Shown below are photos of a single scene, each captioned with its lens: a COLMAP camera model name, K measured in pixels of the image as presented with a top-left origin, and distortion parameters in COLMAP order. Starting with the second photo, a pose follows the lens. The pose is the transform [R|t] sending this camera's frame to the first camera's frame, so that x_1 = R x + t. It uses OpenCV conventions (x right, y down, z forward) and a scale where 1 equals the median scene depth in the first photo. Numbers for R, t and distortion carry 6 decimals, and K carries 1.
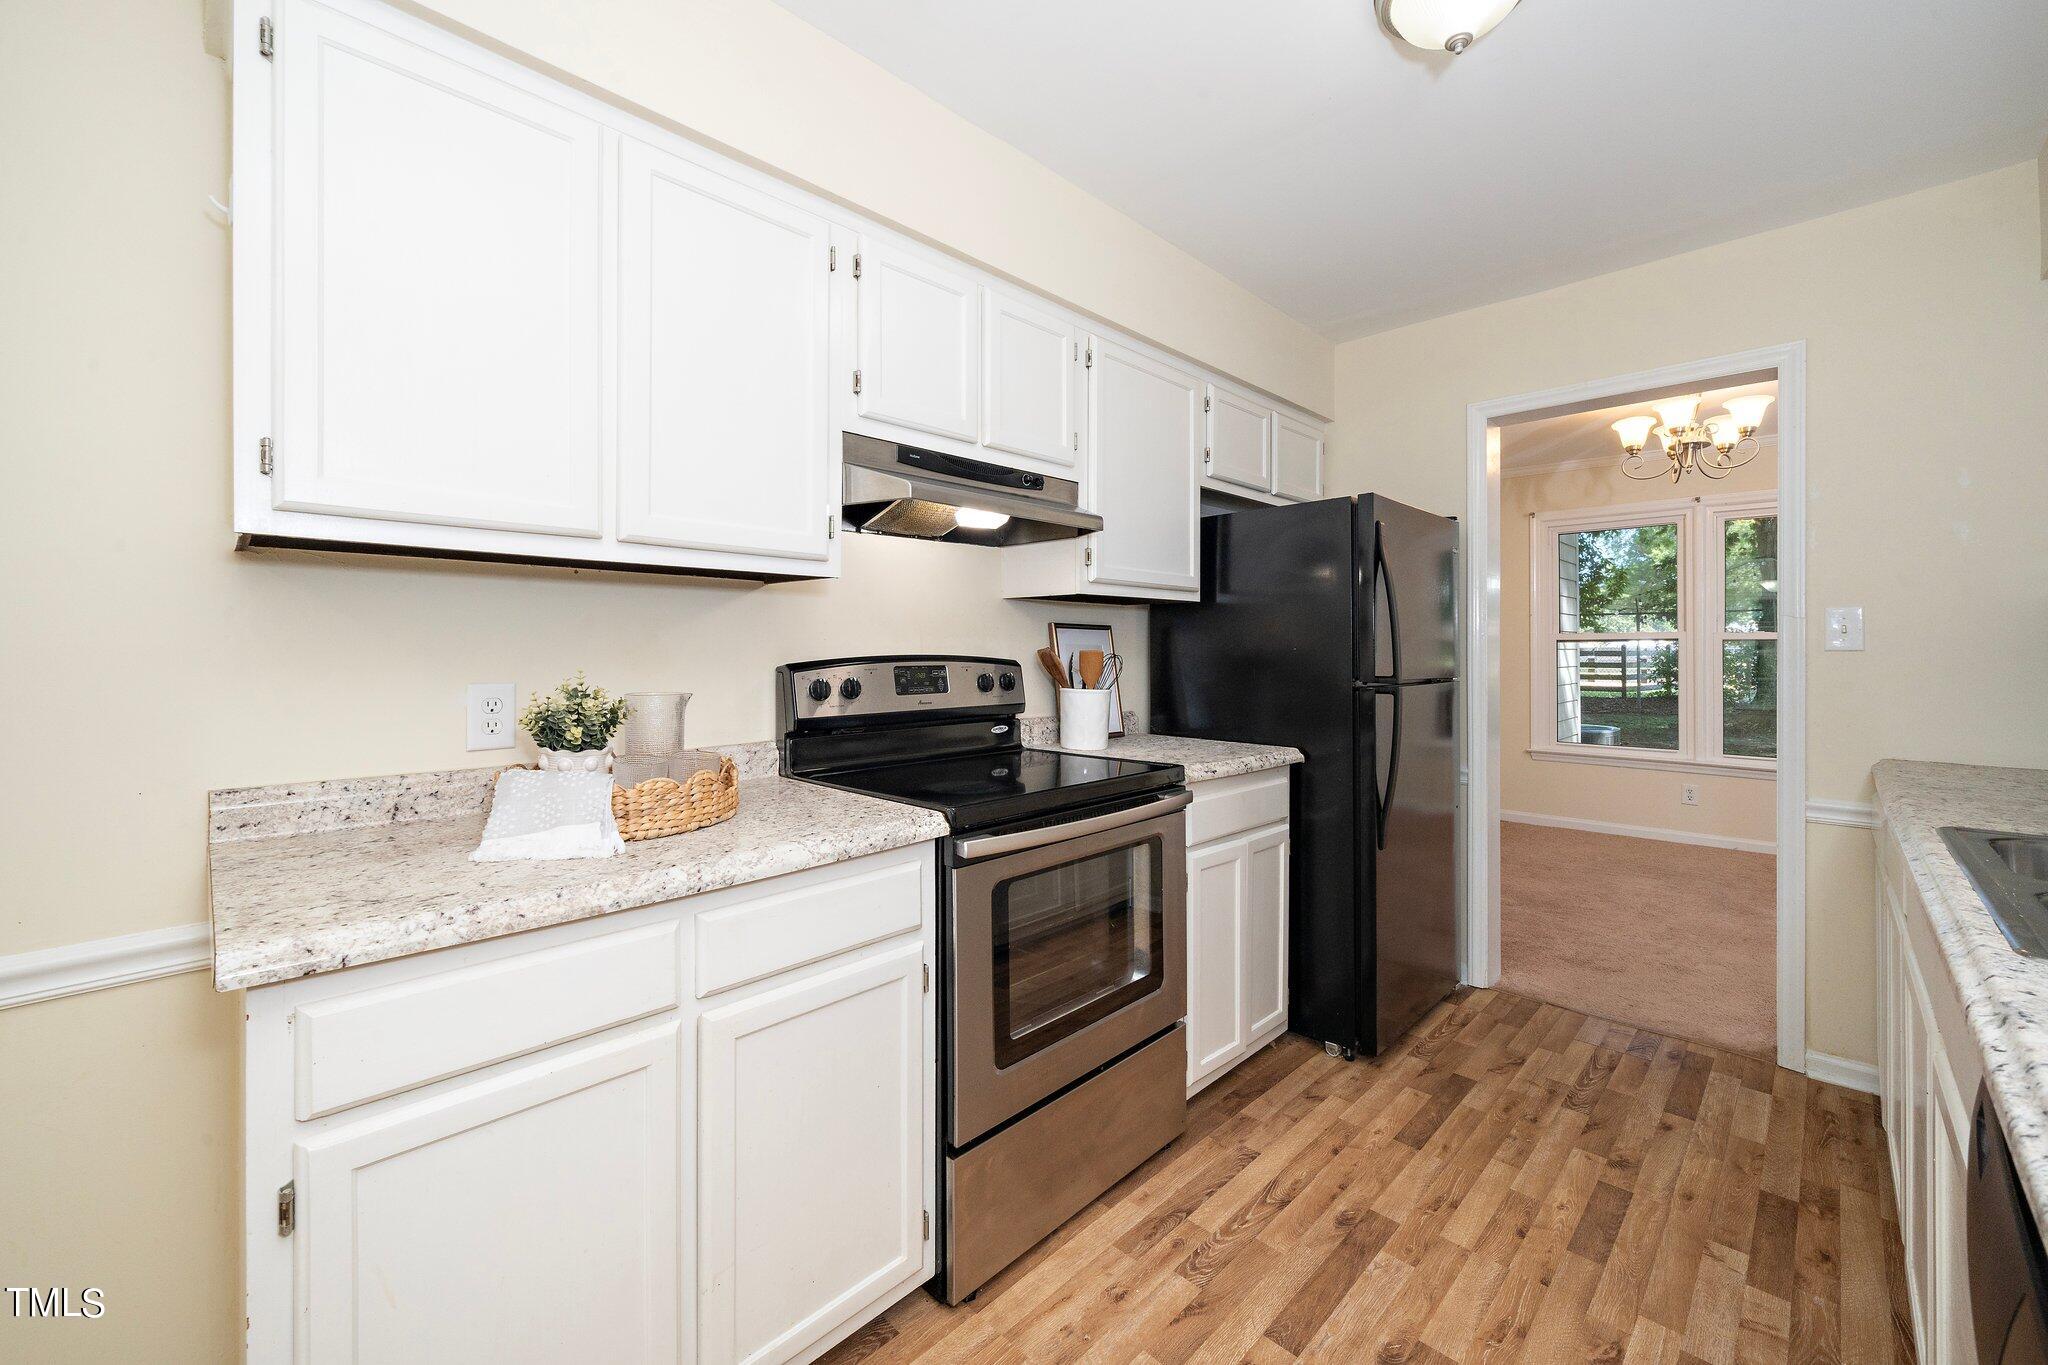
lens RADIAL K [[819.4, 0, 1023.5], [0, 819.4, 656.5], [0, 0, 1]] dist [0.000335, 0.000035]
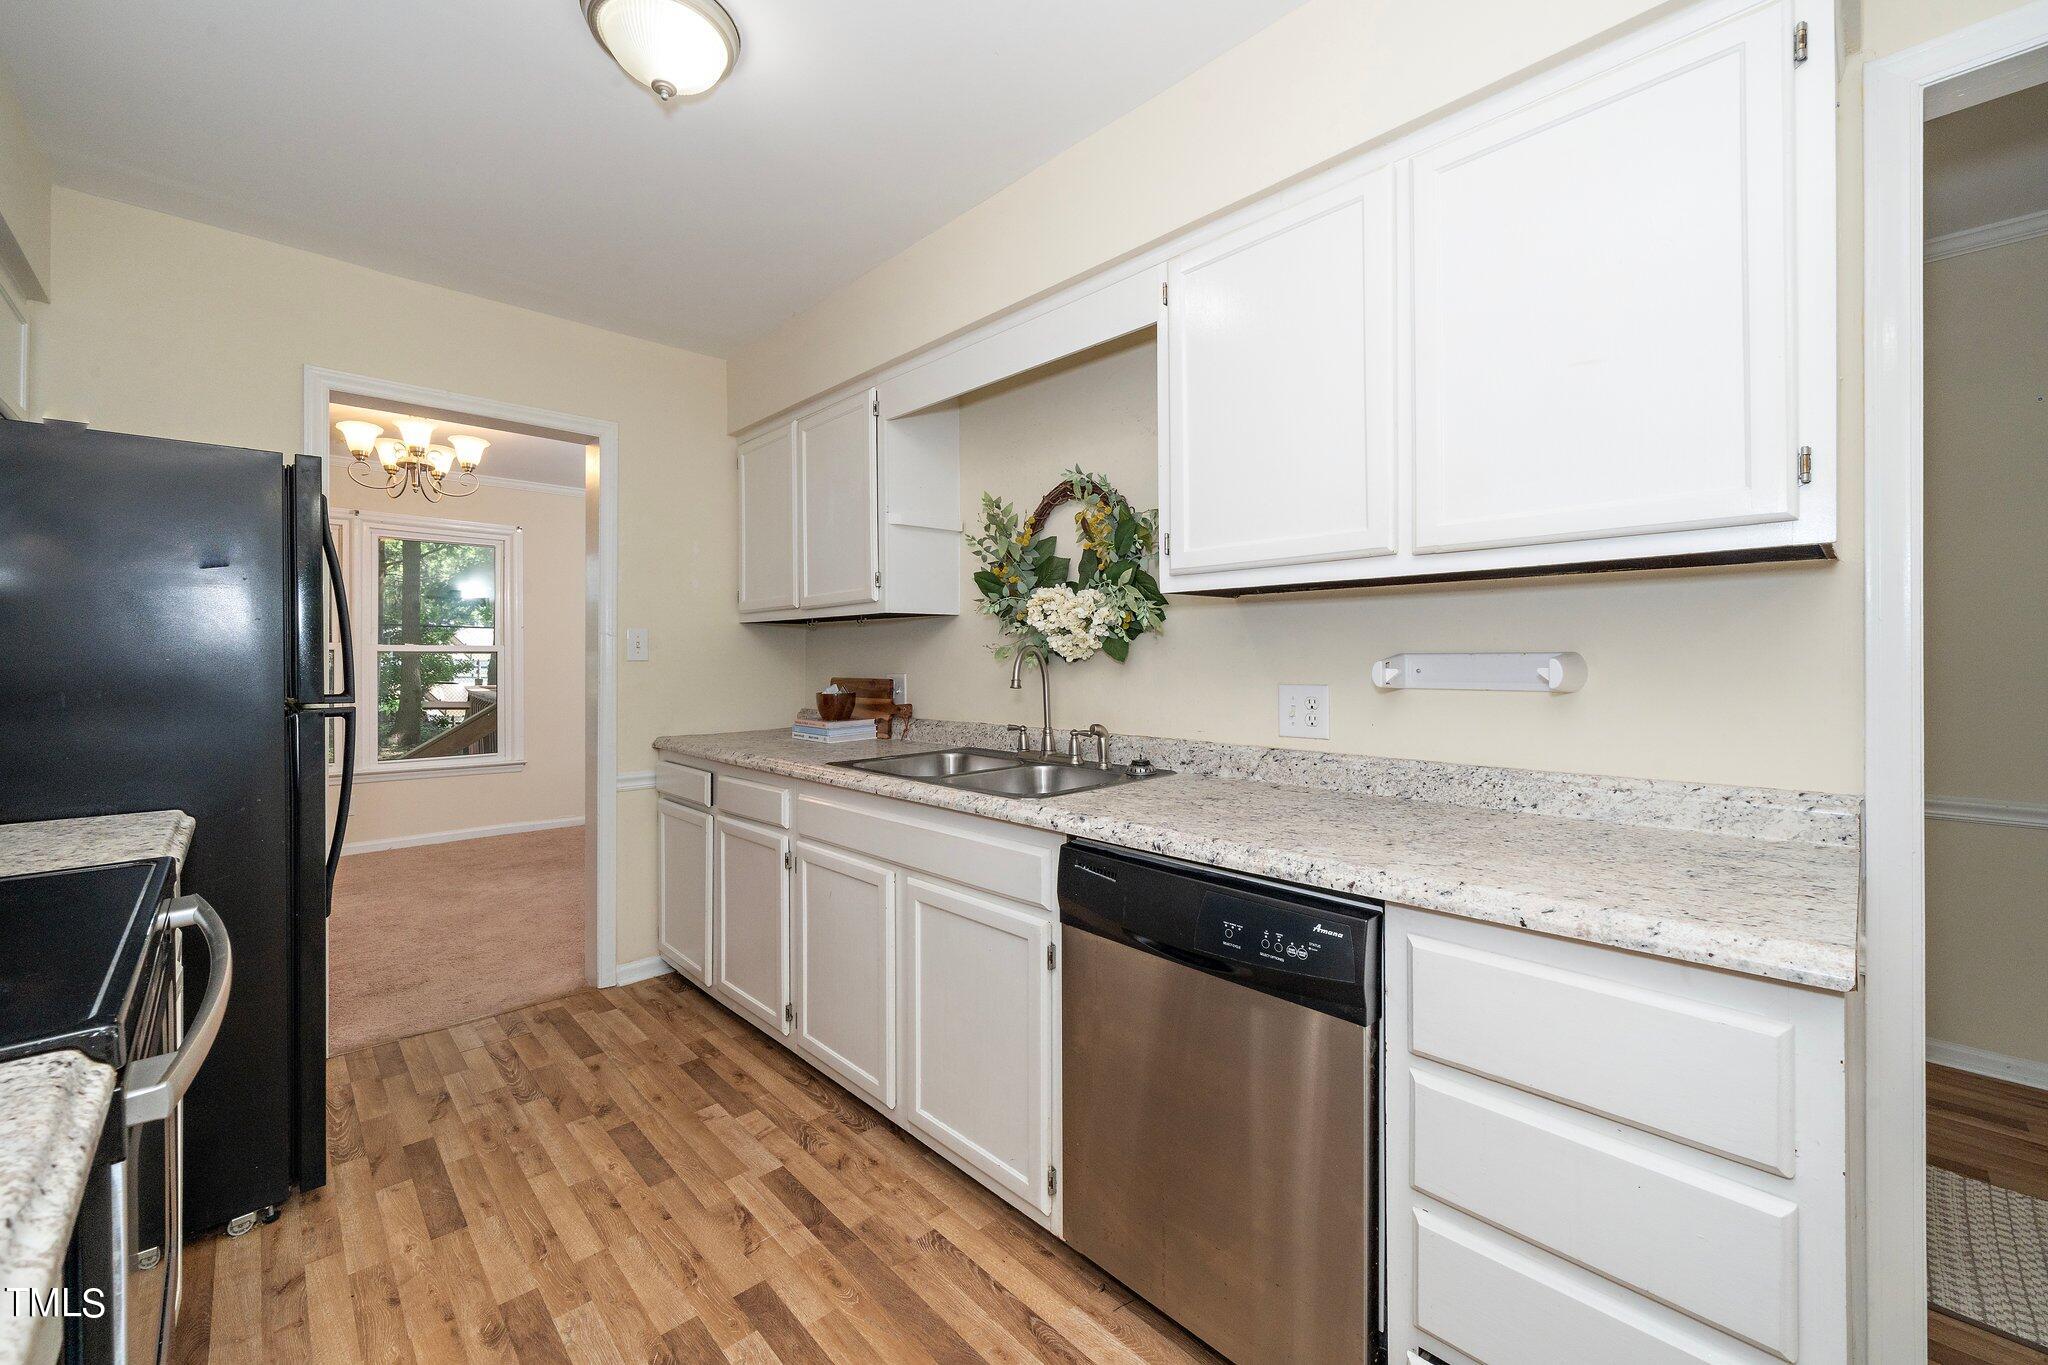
lens RADIAL K [[813.7, 0, 1014.8], [0, 813.7, 659.4], [0, 0, 1]] dist [0.000234, 0.000300]
pose [[0.037587, -0.001304, 0.999293, -0.398367], [0.011753, 0.999931, 0.000863, -0.002810], [-0.999224, 0.011712, 0.037600, 0.396781]]
